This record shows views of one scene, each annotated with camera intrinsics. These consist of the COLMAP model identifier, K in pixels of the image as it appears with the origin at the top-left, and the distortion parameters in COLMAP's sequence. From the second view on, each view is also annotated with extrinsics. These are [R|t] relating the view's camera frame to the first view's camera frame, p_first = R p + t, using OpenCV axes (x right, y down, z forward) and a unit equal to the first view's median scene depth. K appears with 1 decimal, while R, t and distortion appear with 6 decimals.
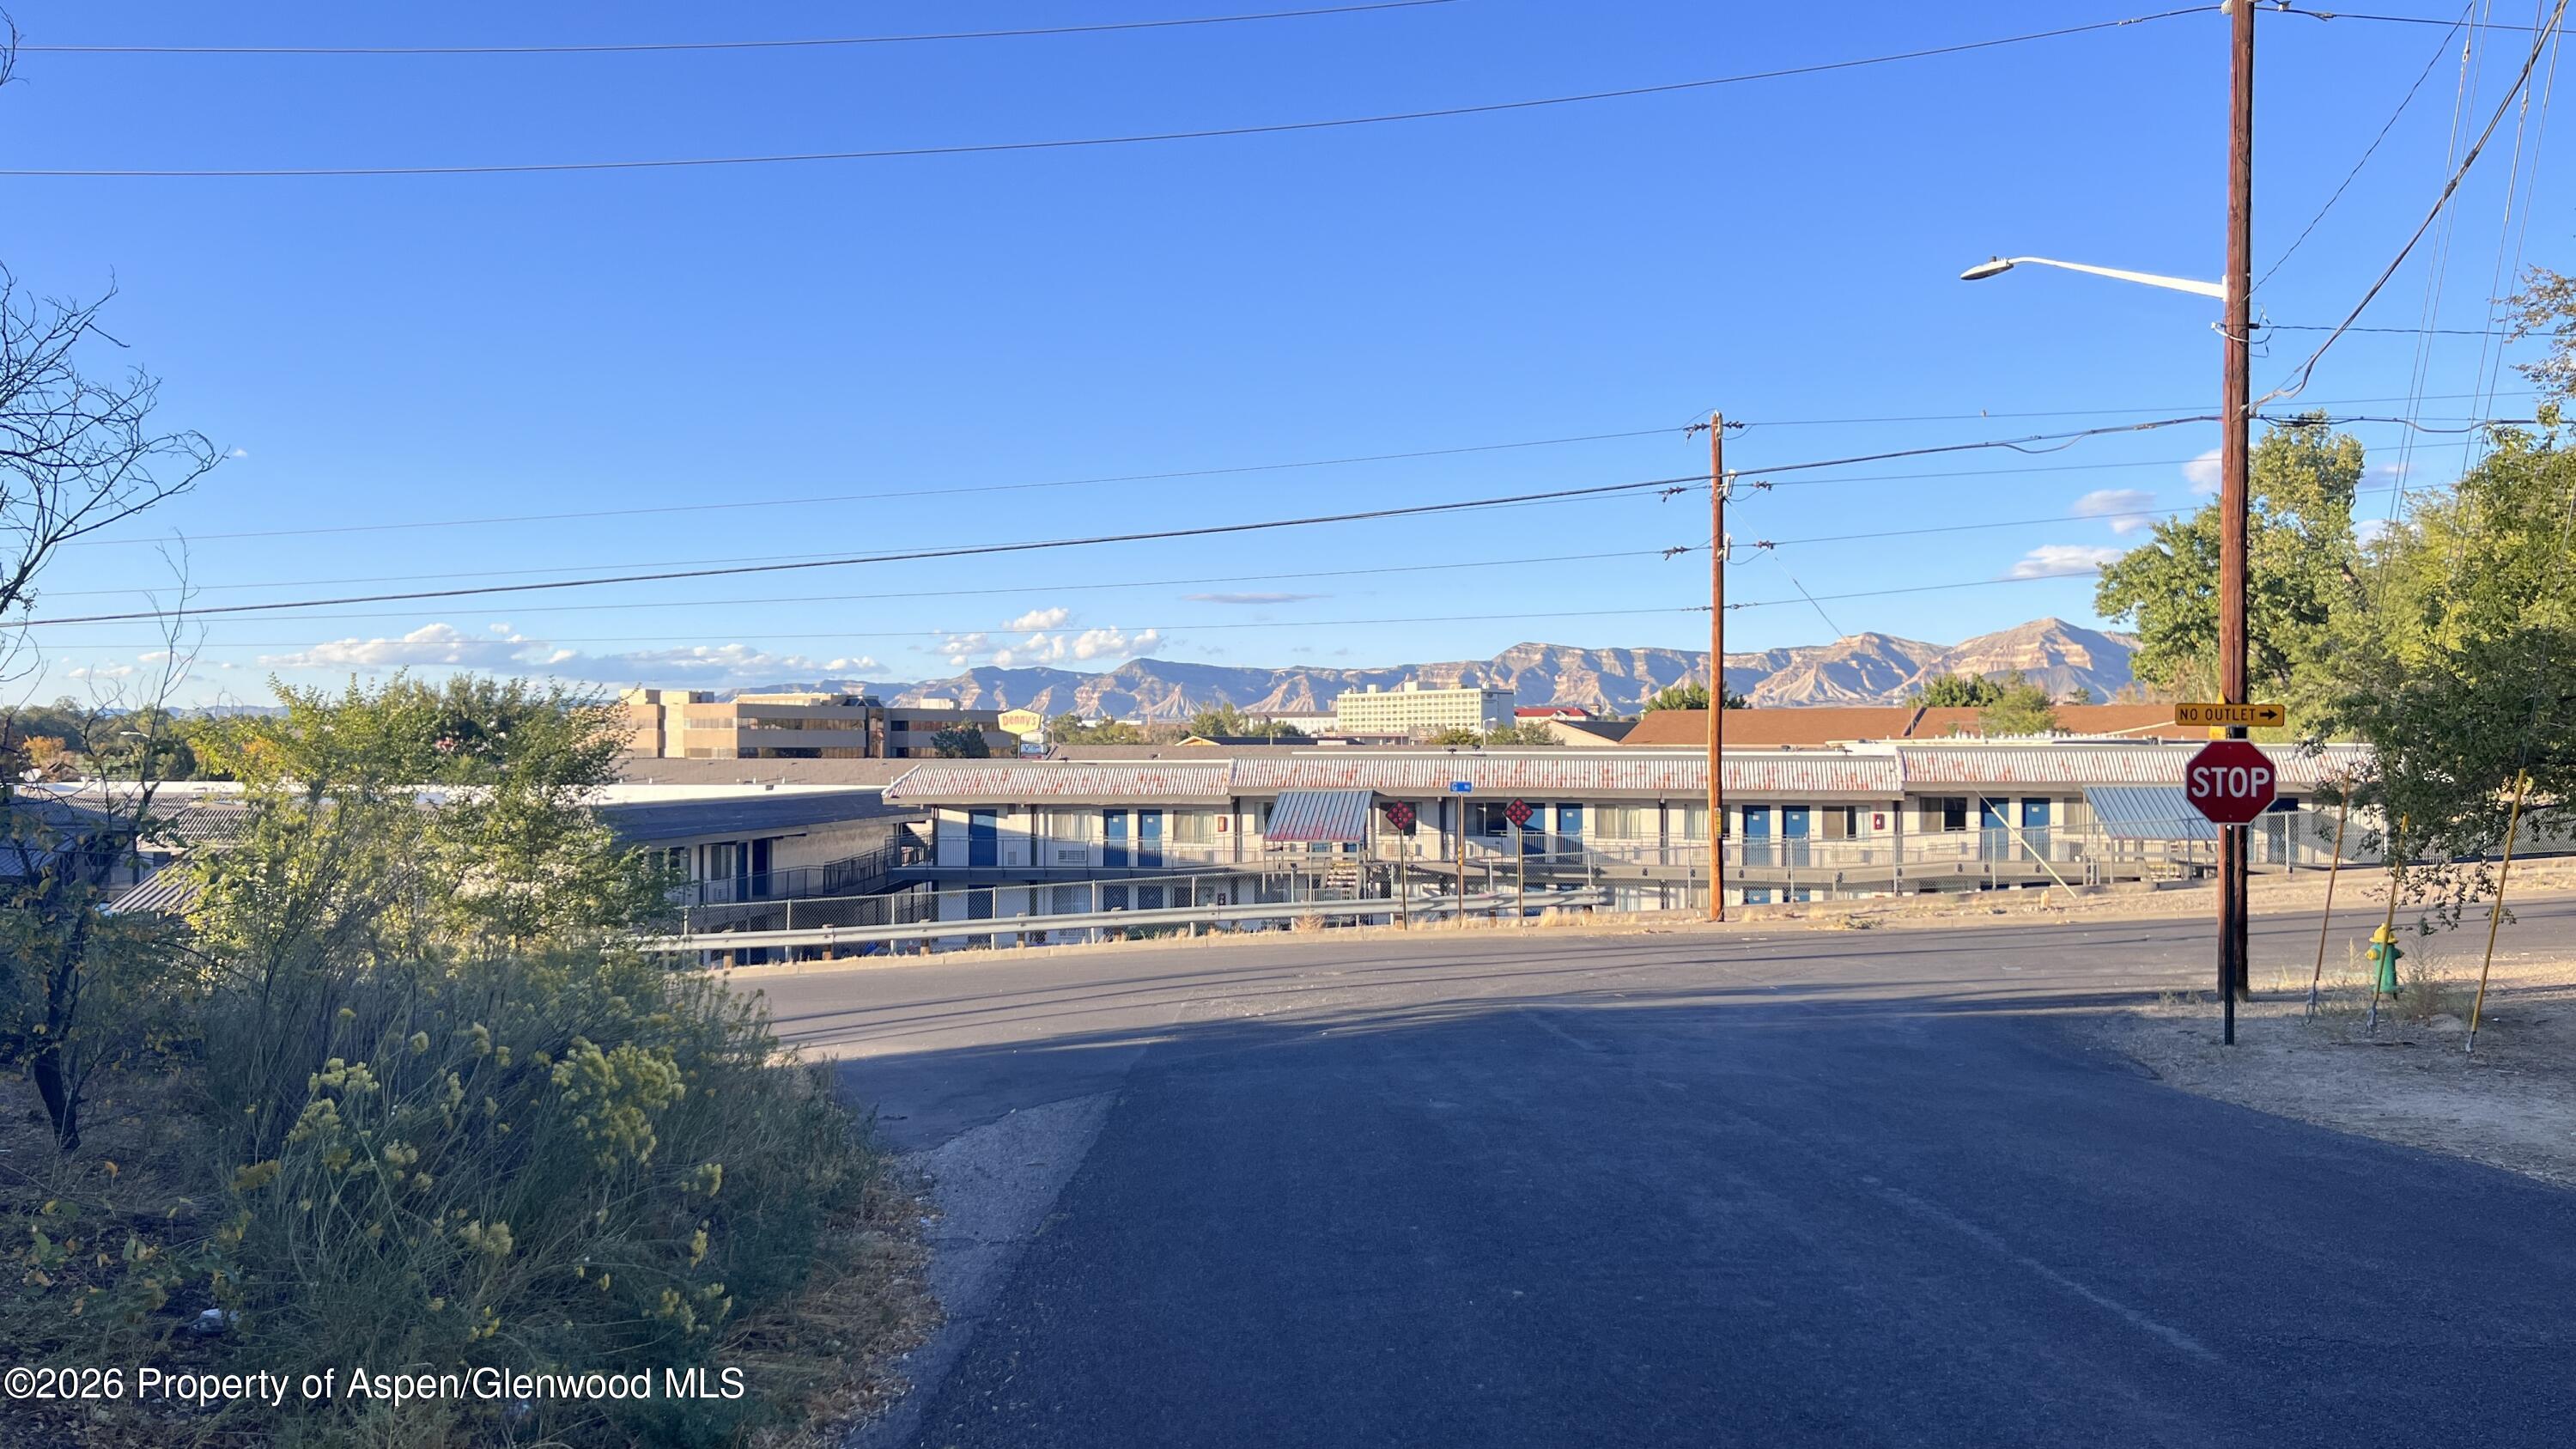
lens RADIAL K [[1972.6, 0, 1286.9], [0, 1972.6, 718.9], [0, 0, 1]] dist [0.004643, 0.000516]
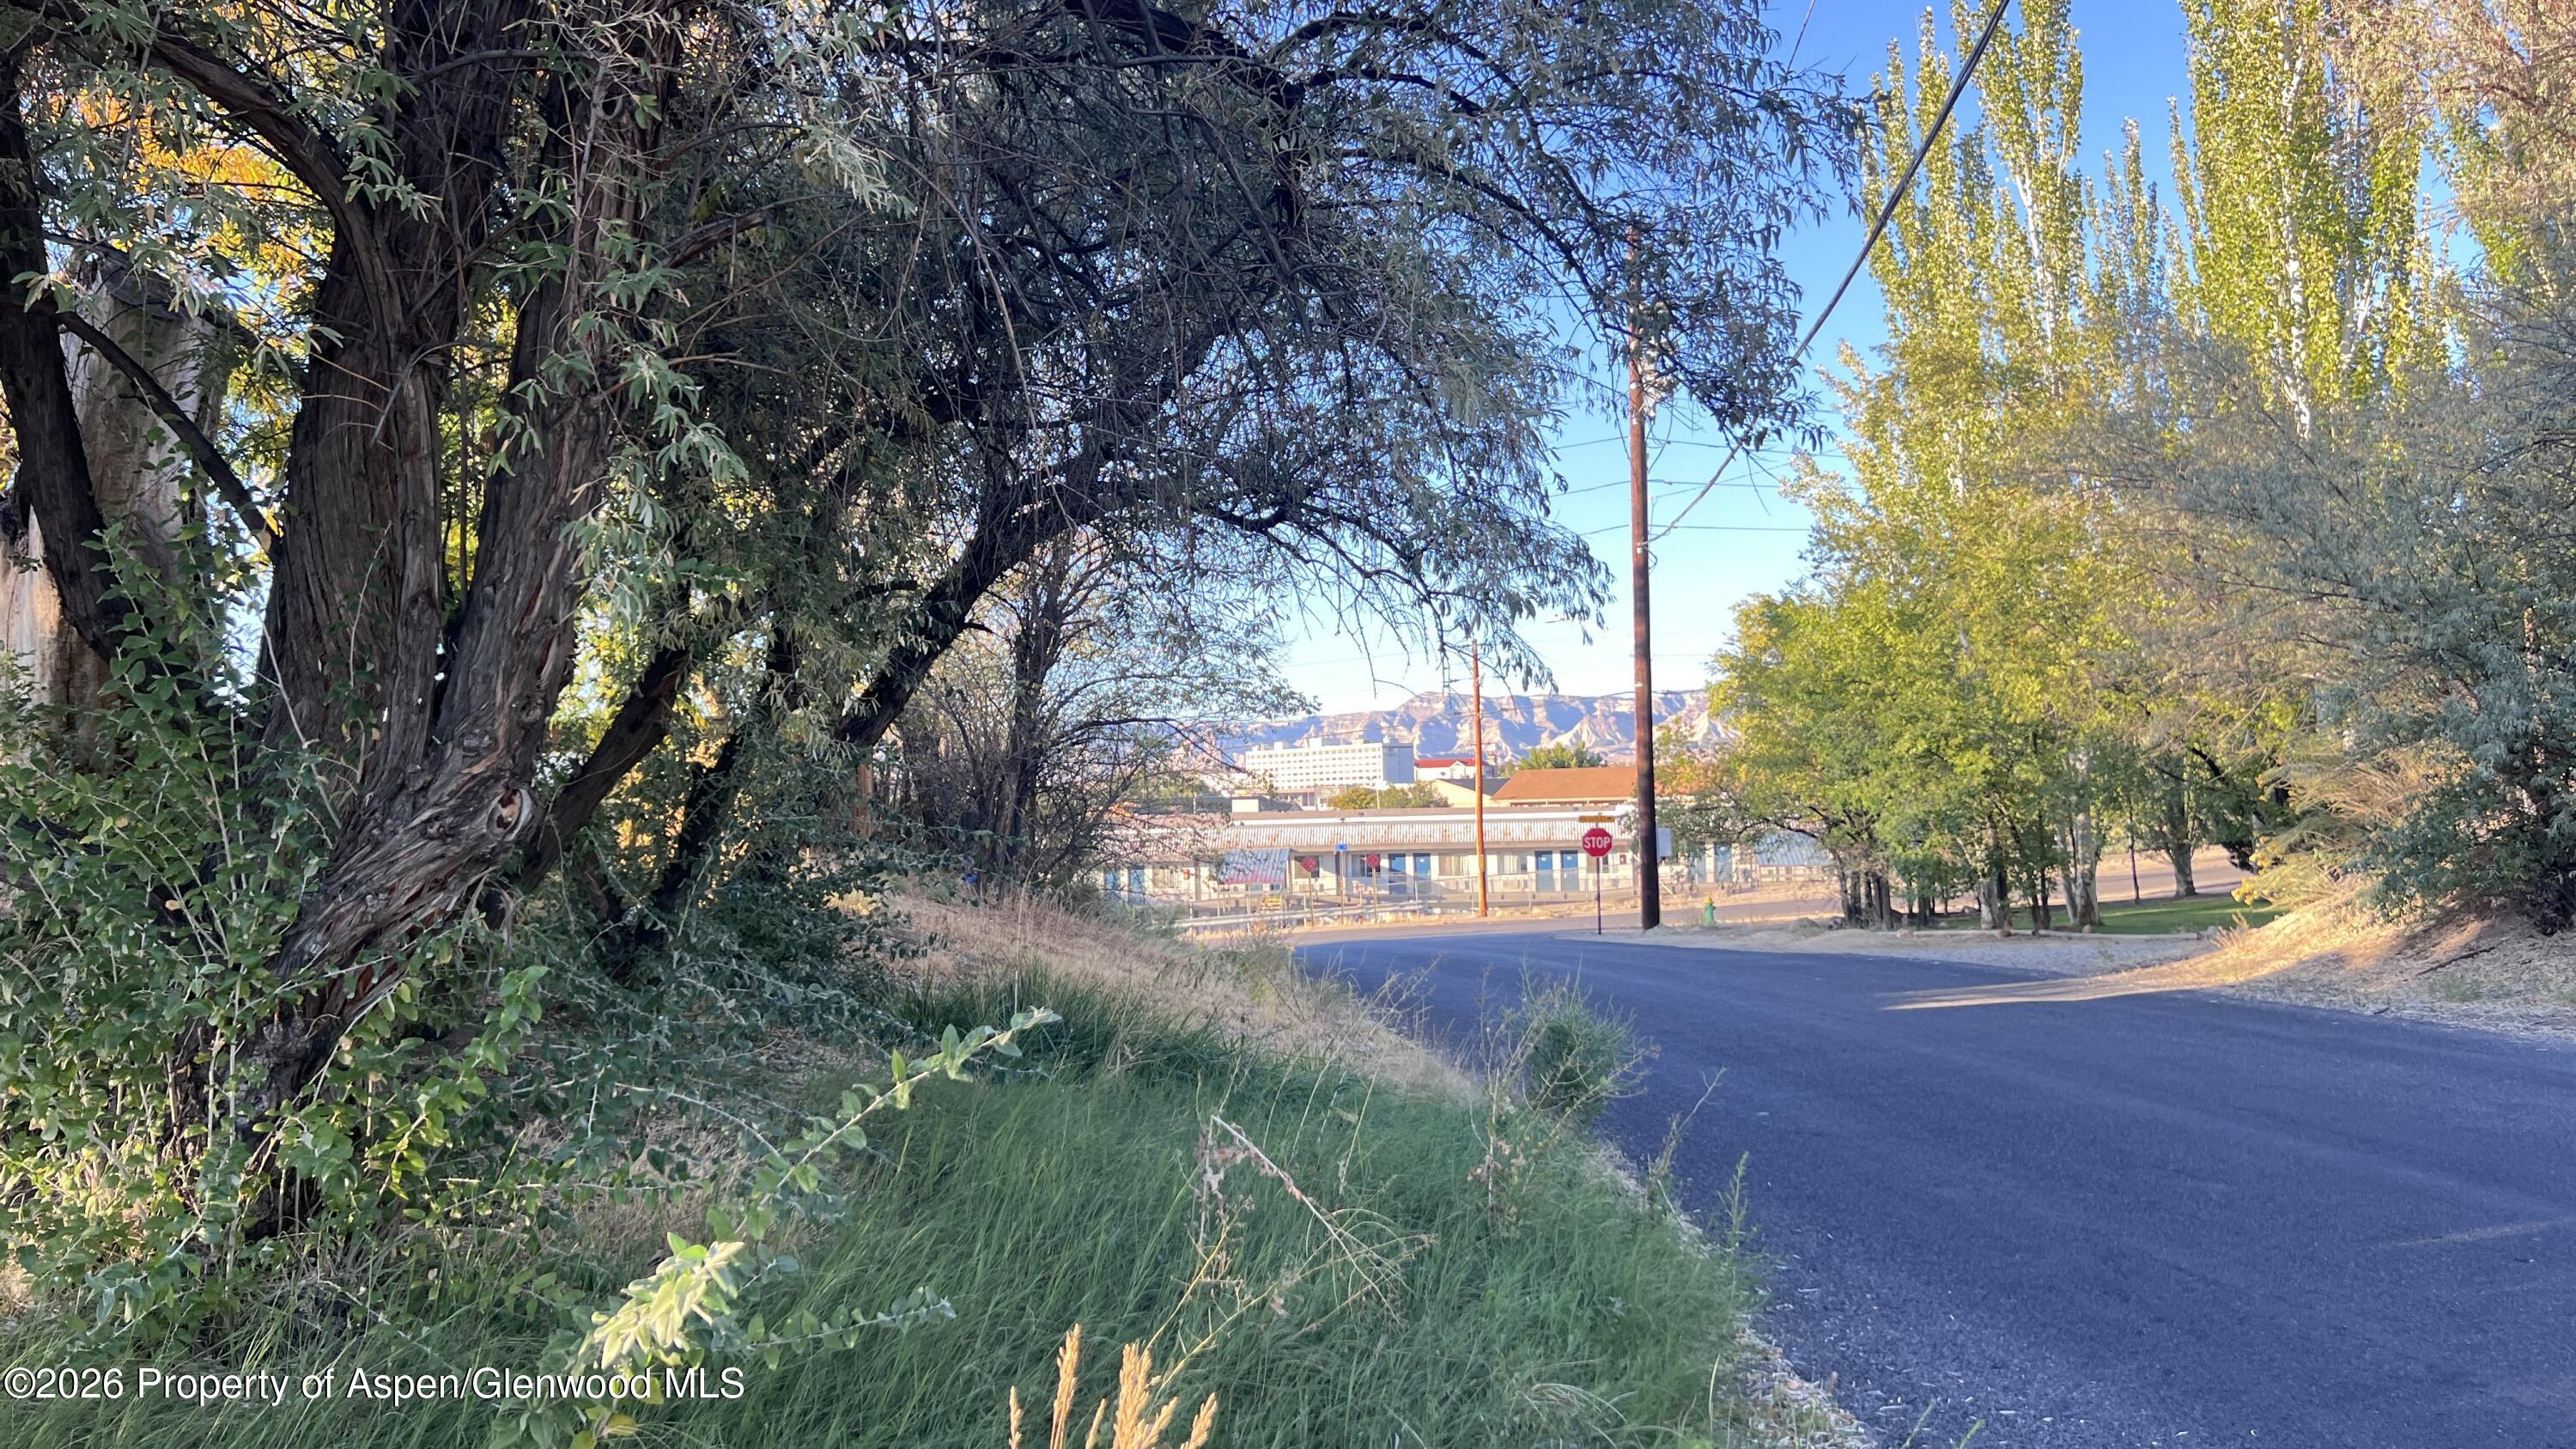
lens RADIAL K [[1972.6, 0, 1292.0], [0, 1972.6, 727.2], [0, 0, 1]] dist [0.004643, 0.000516]
pose [[0.998421, -0.024815, 0.050386, -0.026005], [0.025928, 0.999431, -0.021560, -0.021290], [-0.049823, 0.022832, 0.998497, -0.459354]]
